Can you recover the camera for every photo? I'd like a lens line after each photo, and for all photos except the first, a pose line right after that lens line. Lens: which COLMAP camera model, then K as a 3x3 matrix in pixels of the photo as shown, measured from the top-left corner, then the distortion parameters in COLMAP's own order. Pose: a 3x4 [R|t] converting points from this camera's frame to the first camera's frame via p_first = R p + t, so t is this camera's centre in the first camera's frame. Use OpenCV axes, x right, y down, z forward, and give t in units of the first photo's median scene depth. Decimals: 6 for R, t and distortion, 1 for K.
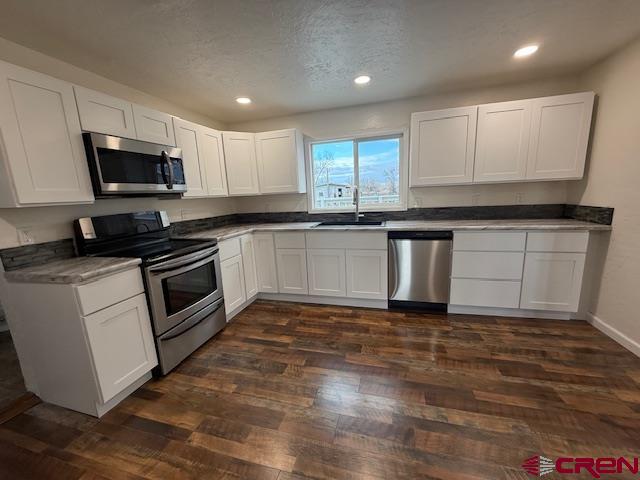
lens RADIAL K [[252.7, 0, 318.3], [0, 252.7, 240.0], [0, 0, 1]] dist [0.001342, 0.000041]
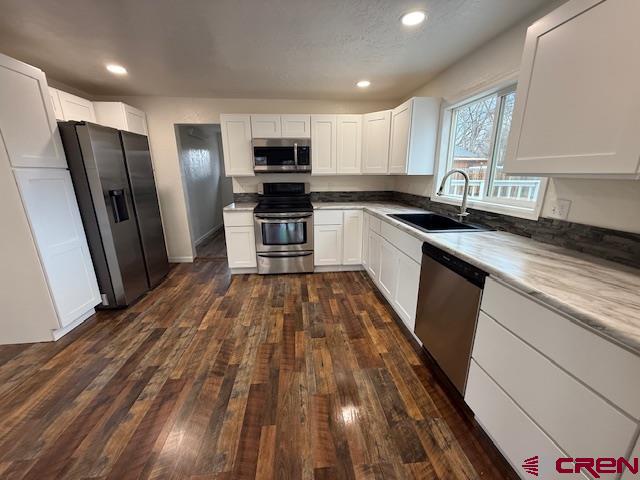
lens RADIAL K [[252.7, 0, 318.3], [0, 252.7, 240.0], [0, 0, 1]] dist [0.001342, 0.000041]
pose [[0.372588, 0.282611, -0.883917, 0.867395], [-0.183431, 0.956135, 0.228382, -0.153211], [0.909688, 0.077045, 0.408084, 0.515304]]
